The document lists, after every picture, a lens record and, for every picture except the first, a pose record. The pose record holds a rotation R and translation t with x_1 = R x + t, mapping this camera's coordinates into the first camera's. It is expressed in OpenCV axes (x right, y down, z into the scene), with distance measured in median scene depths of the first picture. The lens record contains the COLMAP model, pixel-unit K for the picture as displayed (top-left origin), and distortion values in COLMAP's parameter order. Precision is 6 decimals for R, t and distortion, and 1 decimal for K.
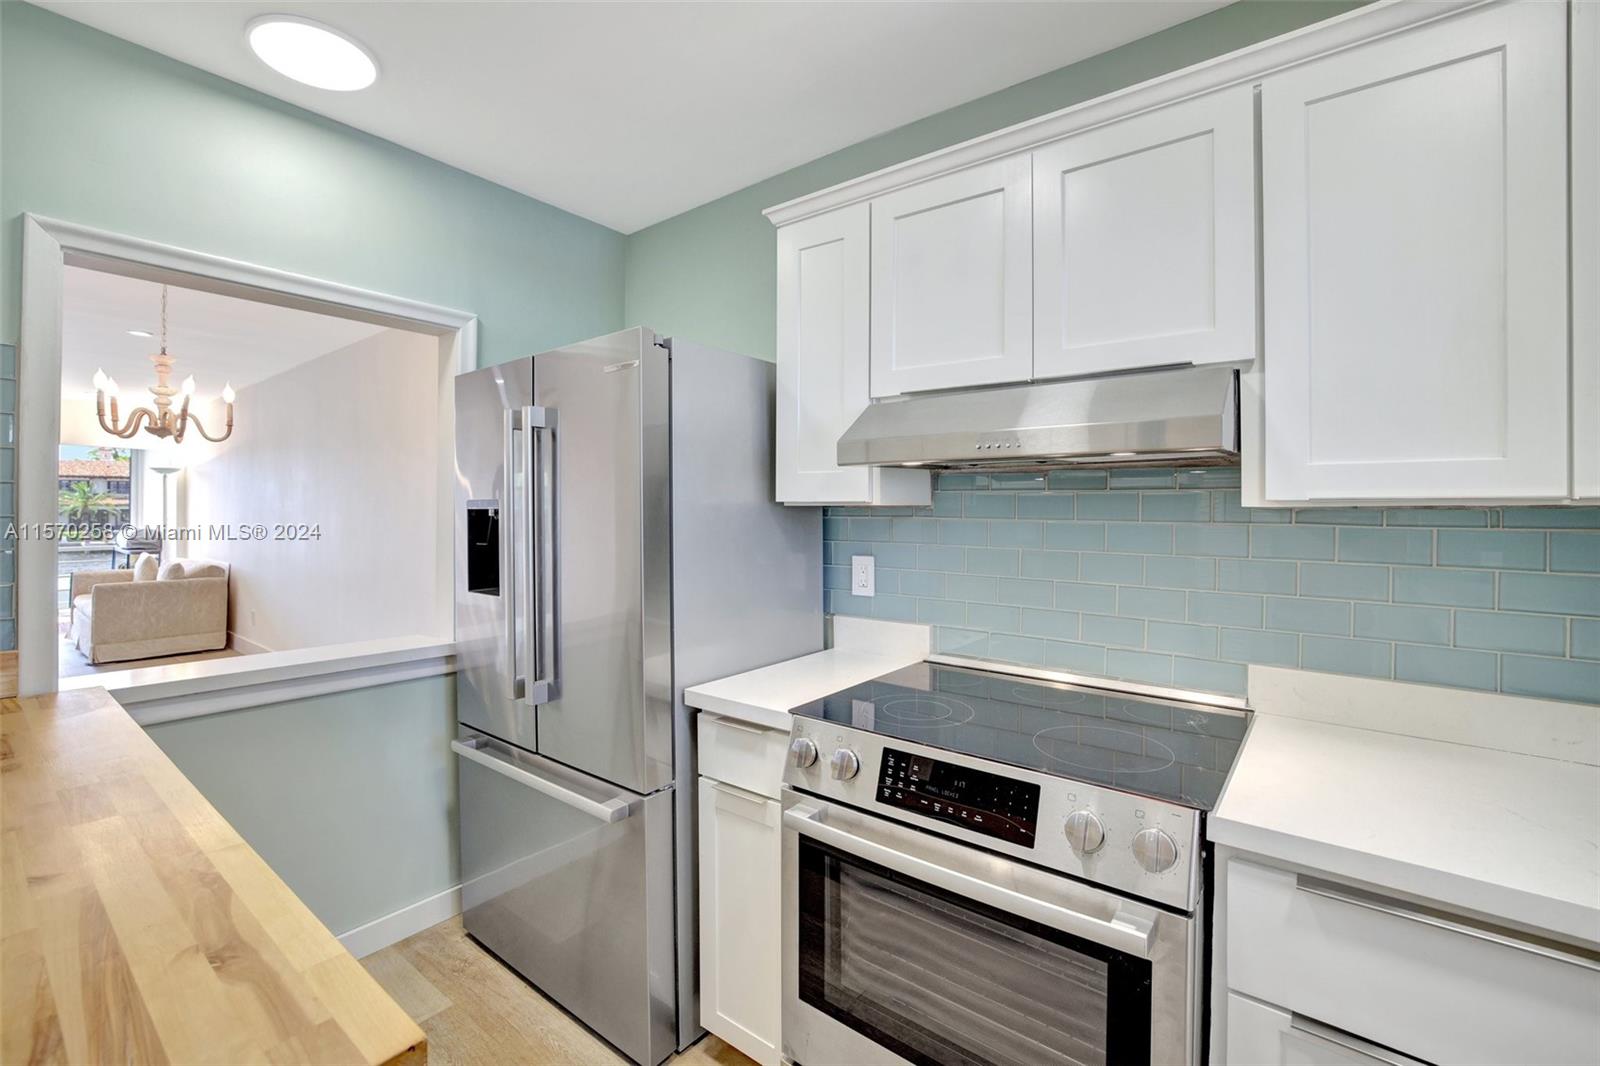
lens RADIAL K [[693.9, 0, 794.2], [0, 693.9, 506.5], [0, 0, 1]] dist [-0.045443, 0.013397]
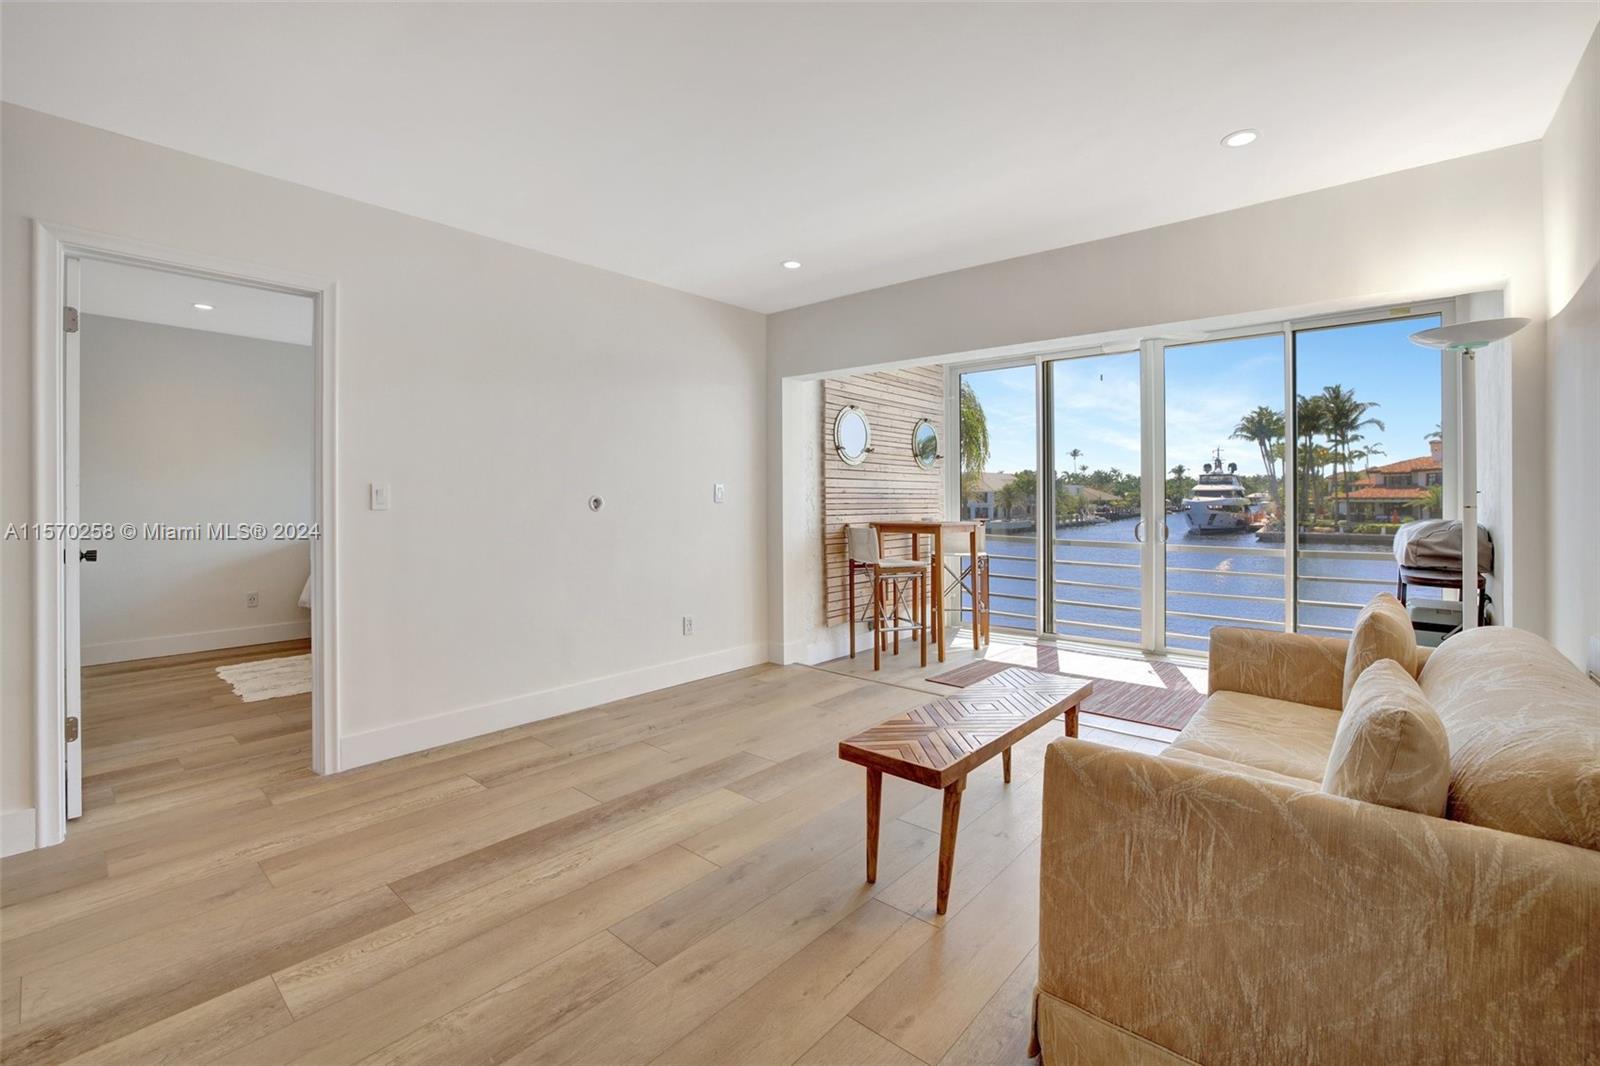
lens RADIAL K [[693.9, 0, 794.7], [0, 693.9, 502.0], [0, 0, 1]] dist [-0.045443, 0.013397]
pose [[-0.061700, 0.002830, -0.998091, -2.602916], [-0.001220, 0.999995, 0.002911, 0.103389], [0.998094, 0.001397, -0.061696, 3.039587]]
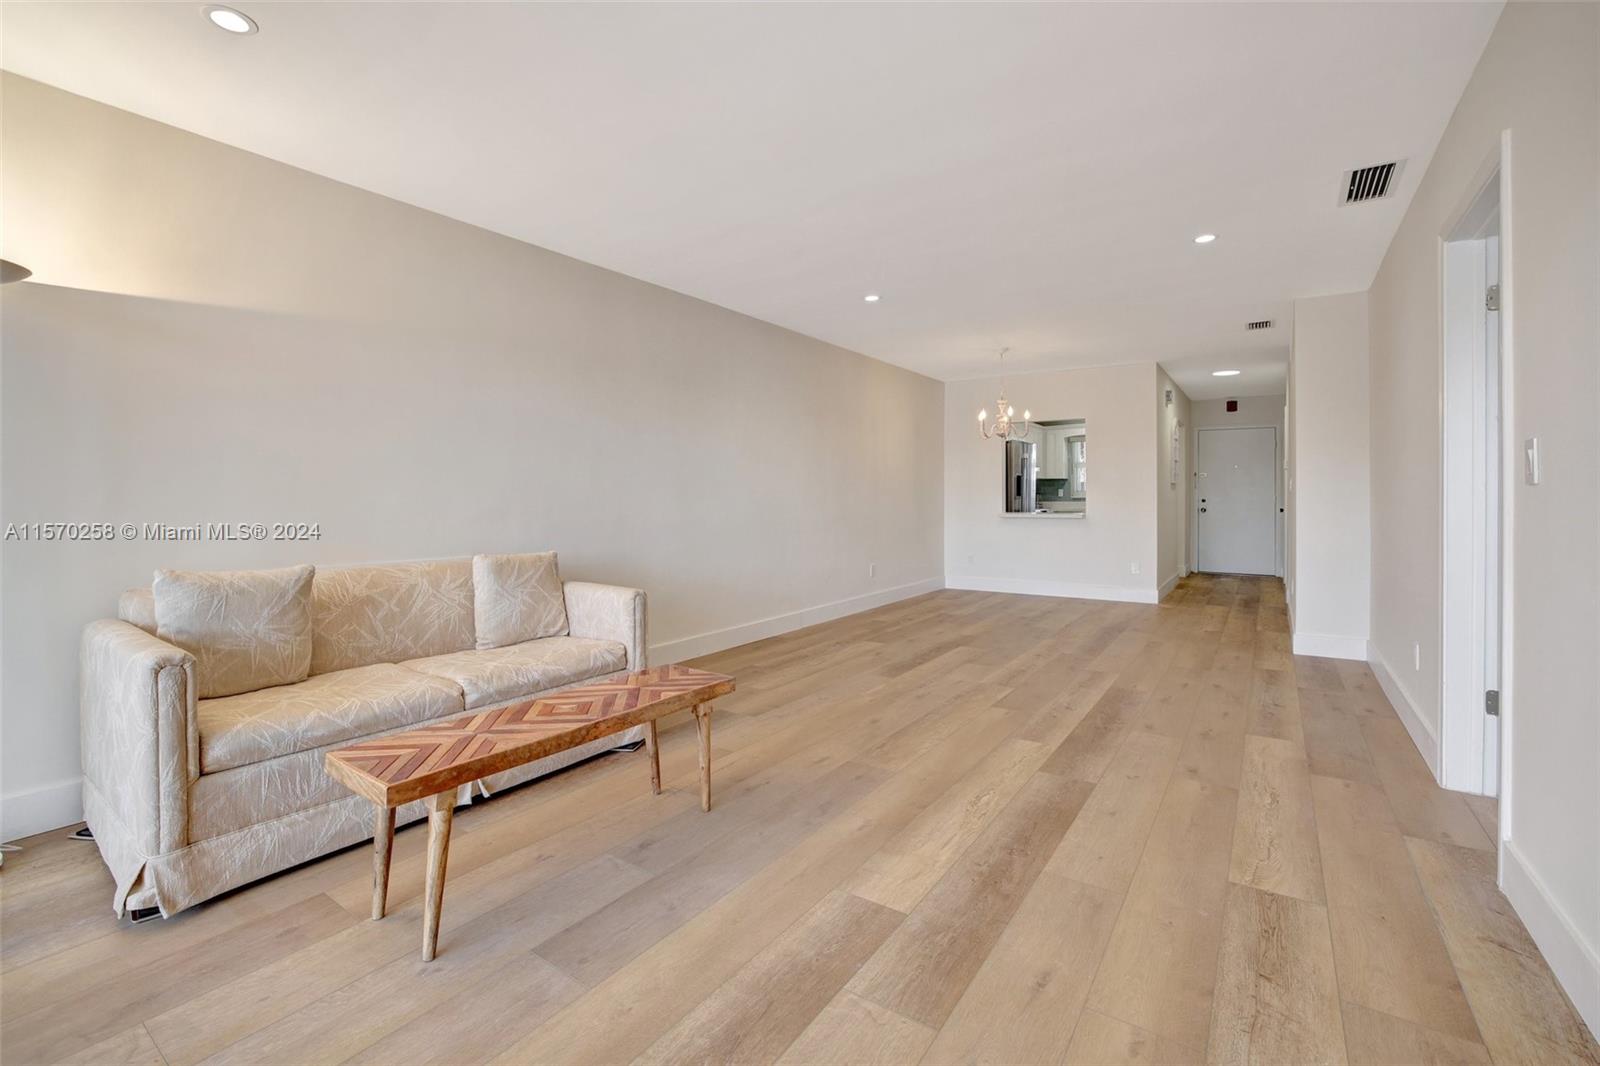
lens RADIAL K [[693.9, 0, 787.0], [0, 693.9, 497.3], [0, 0, 1]] dist [-0.045443, 0.013397]
pose [[-0.044111, -0.000243, 0.999027, -5.228517], [0.000862, 1.000000, 0.000281, 0.147752], [-0.999026, 0.000874, -0.044111, 3.000173]]
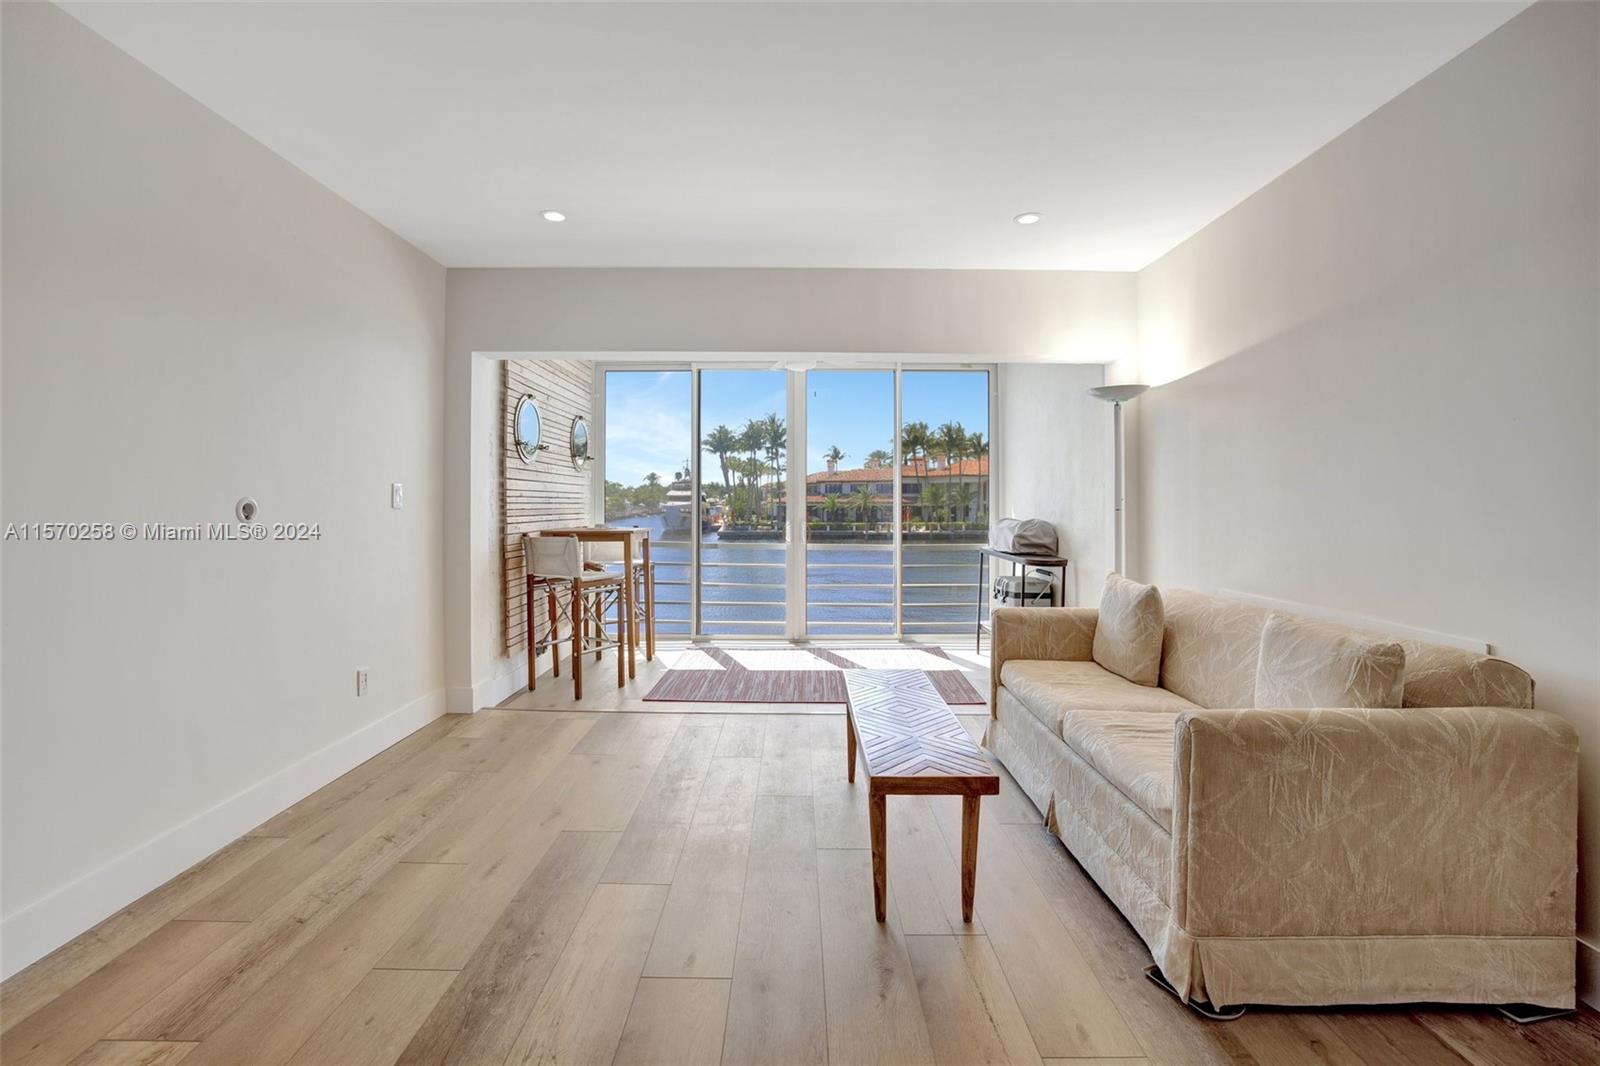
lens RADIAL K [[693.9, 0, 791.3], [0, 693.9, 495.8], [0, 0, 1]] dist [-0.045443, 0.013397]
pose [[0.608401, -0.009682, -0.793571, -3.022053], [-0.000647, 0.999919, -0.012695, 0.101376], [0.793629, 0.008237, 0.608346, 2.298305]]
